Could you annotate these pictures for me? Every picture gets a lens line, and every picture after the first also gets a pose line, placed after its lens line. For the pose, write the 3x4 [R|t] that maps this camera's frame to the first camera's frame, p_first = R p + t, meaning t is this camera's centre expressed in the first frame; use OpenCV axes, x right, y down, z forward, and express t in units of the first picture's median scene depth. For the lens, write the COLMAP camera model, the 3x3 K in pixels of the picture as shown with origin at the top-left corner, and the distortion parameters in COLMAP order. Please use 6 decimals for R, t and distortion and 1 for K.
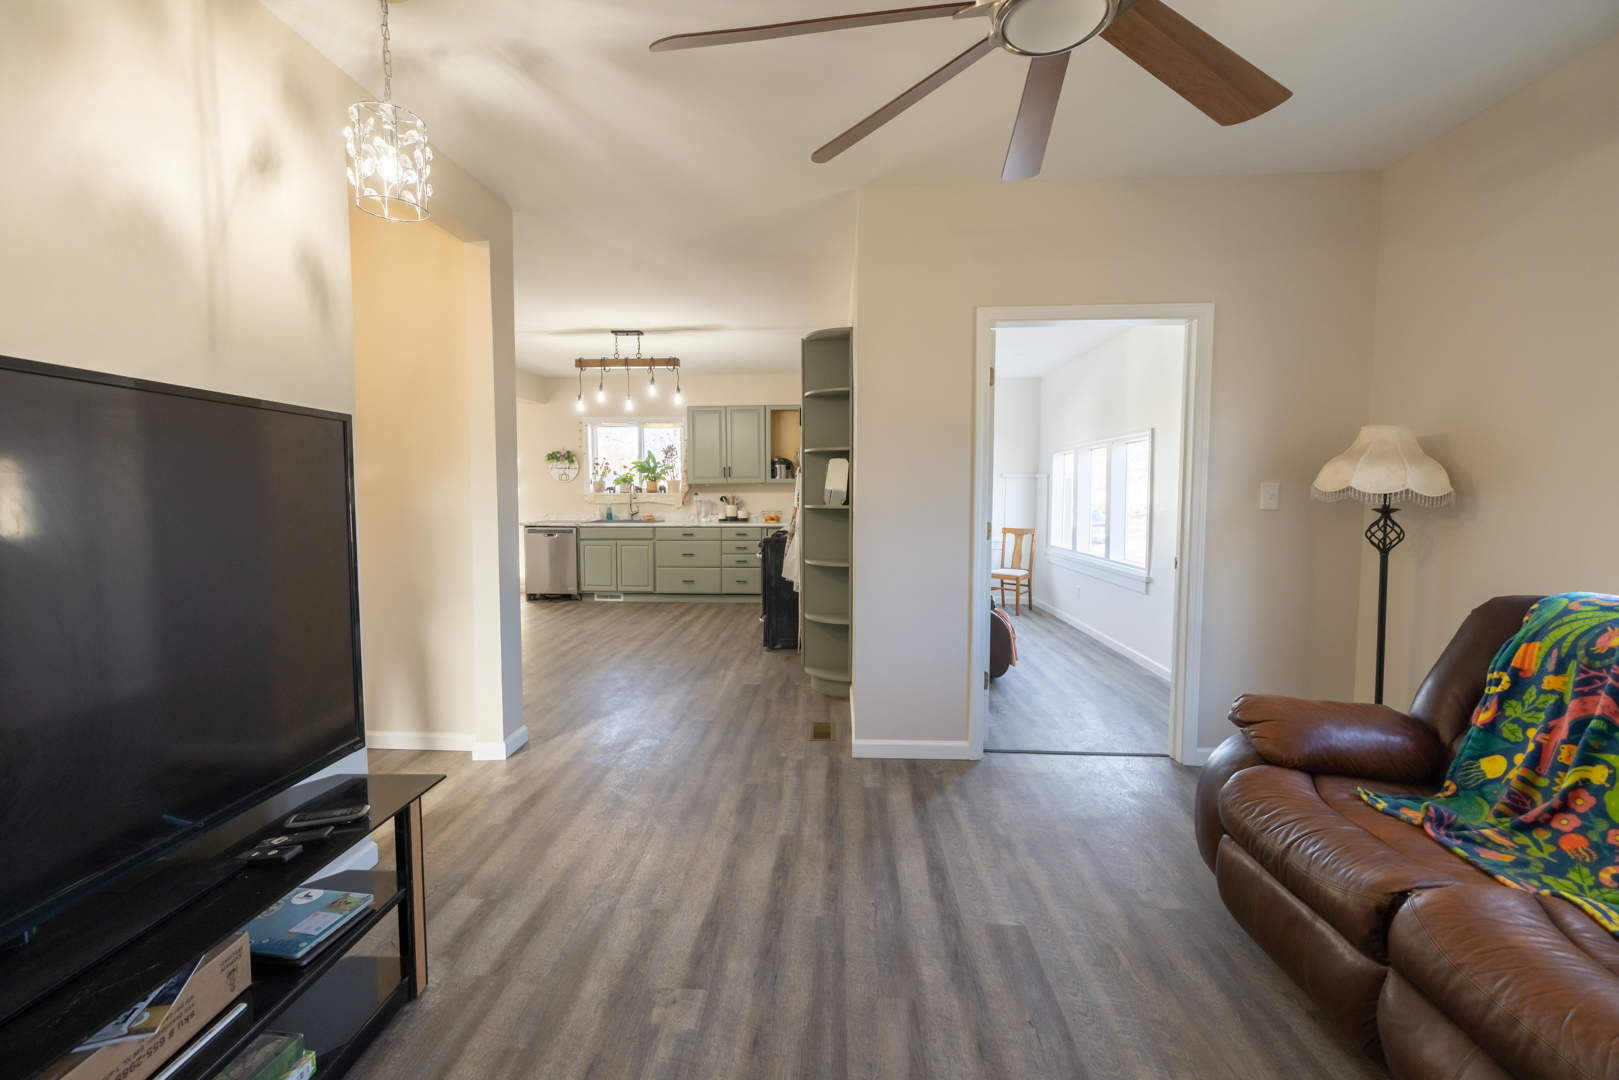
lens RADIAL K [[734.9, 0, 803.9], [0, 734.9, 538.9], [0, 0, 1]] dist [-0.001554, -0.000173]
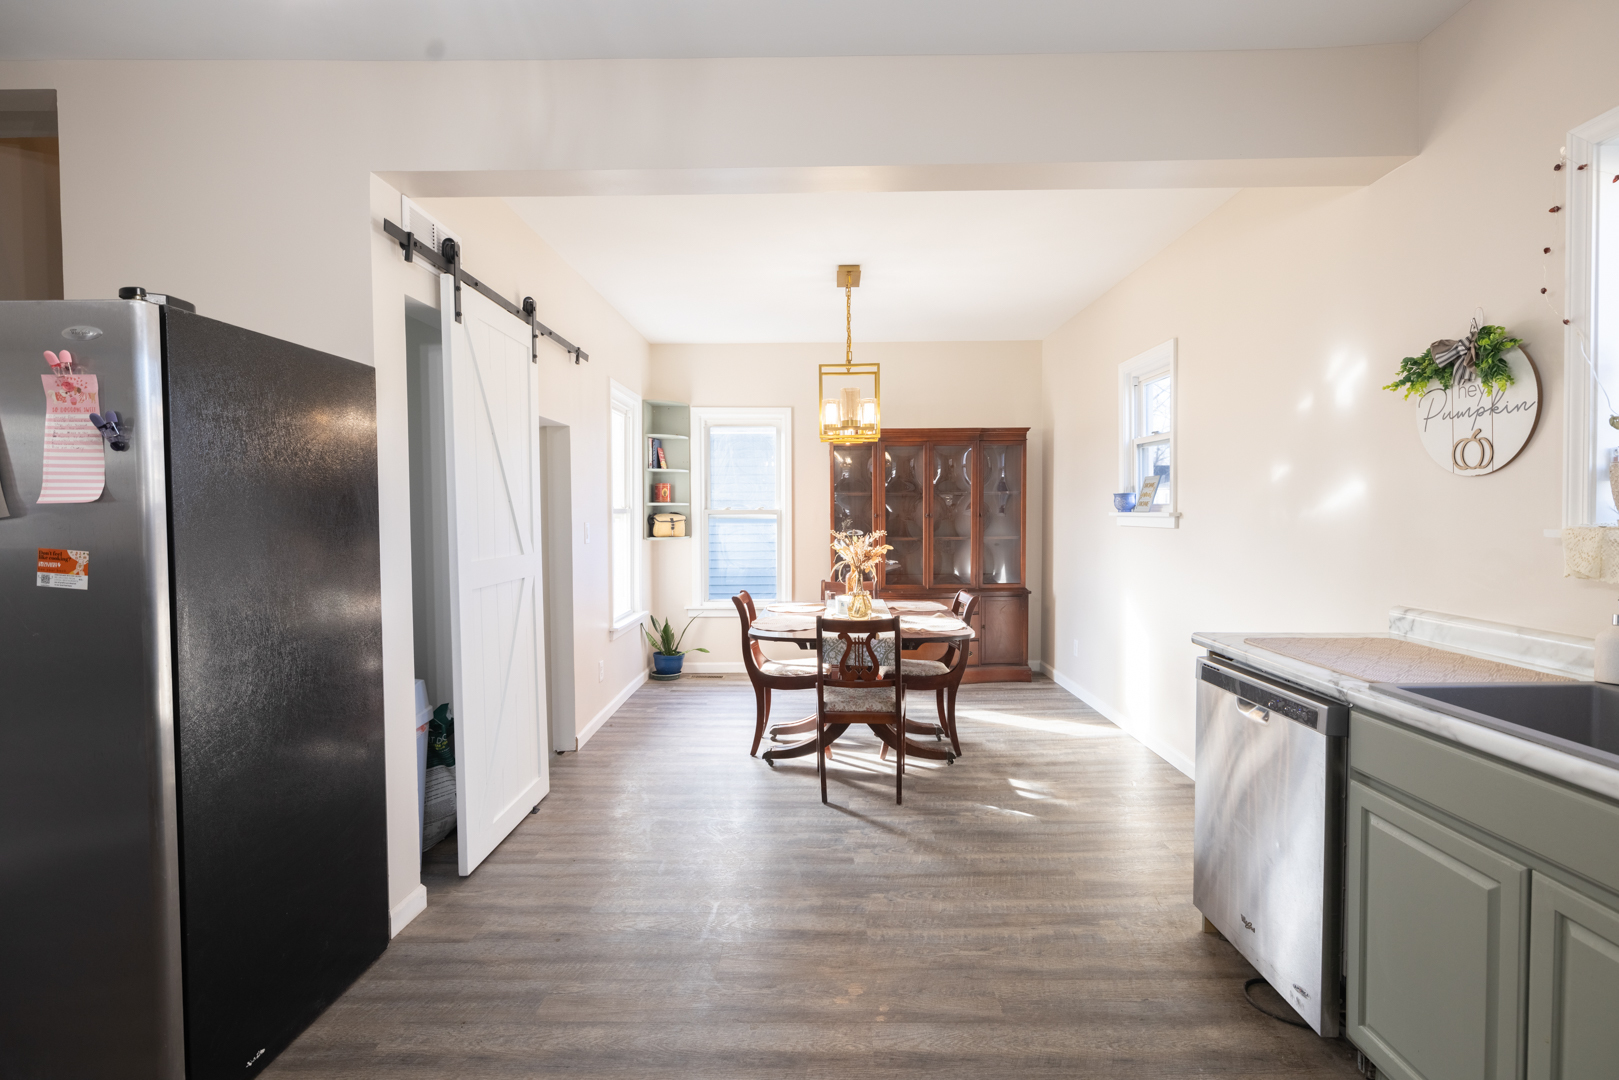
lens RADIAL K [[761.9, 0, 810.7], [0, 761.9, 532.4], [0, 0, 1]] dist [-0.000871, -0.000101]
pose [[0.043786, 0.030426, -0.998577, -0.090958], [-0.059631, 0.997834, 0.027789, -0.046931], [0.997260, 0.058329, 0.045506, 0.682276]]
